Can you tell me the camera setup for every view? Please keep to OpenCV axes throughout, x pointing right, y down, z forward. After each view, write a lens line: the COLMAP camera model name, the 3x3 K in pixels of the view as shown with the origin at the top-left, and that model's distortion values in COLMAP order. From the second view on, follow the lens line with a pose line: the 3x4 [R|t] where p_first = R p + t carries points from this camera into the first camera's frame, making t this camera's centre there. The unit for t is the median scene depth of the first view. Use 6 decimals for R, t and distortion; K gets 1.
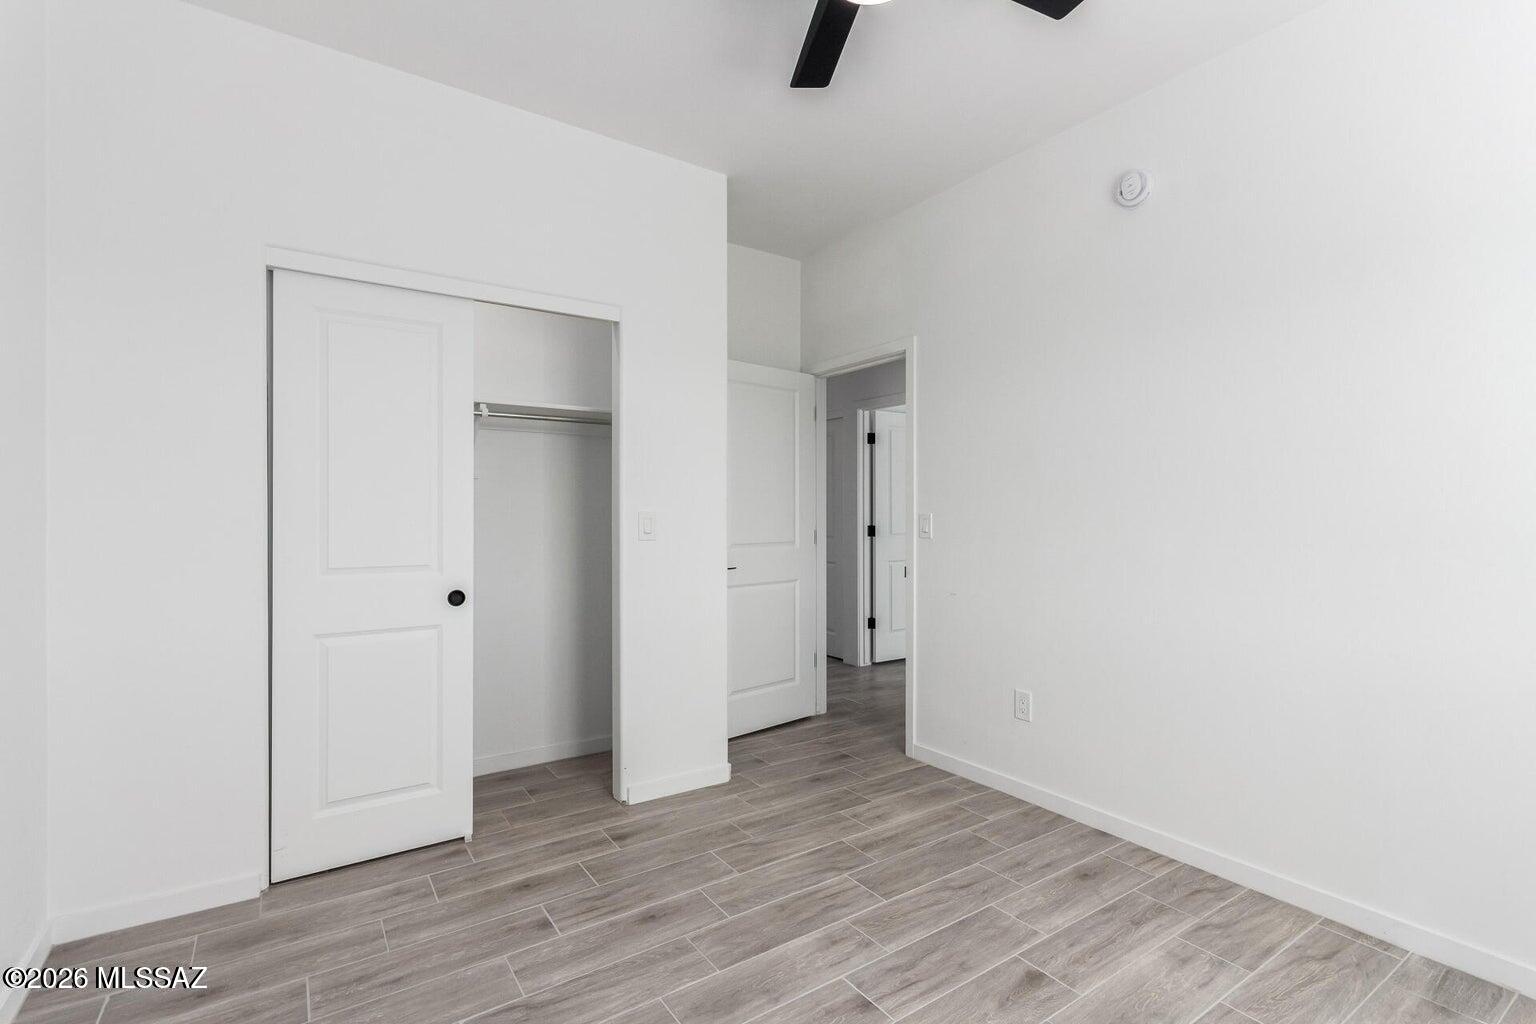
lens RADIAL K [[694.1, 0, 775.1], [0, 694.1, 505.5], [0, 0, 1]] dist [0.004387, -0.001026]
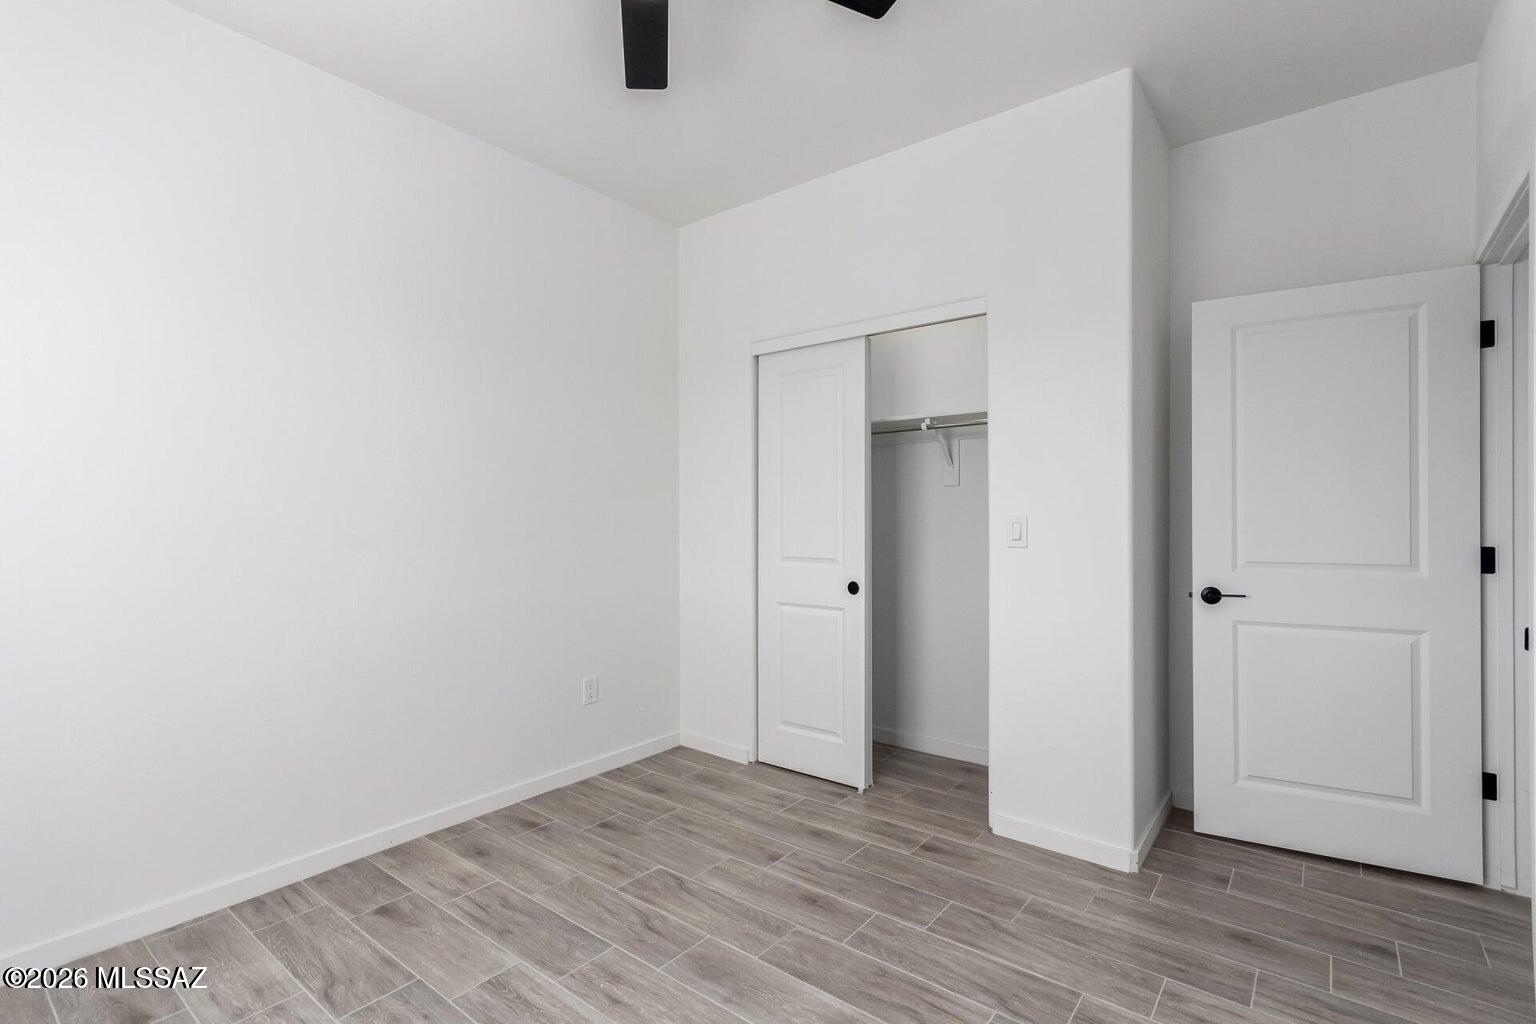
lens RADIAL K [[694.1, 0, 804.4], [0, 694.1, 510.5], [0, 0, 1]] dist [0.004387, -0.001026]
pose [[0.323930, -0.022555, -0.945812, 0.706497], [0.009178, 0.999744, -0.020698, 0.024548], [0.946036, -0.001976, 0.324054, 0.561671]]
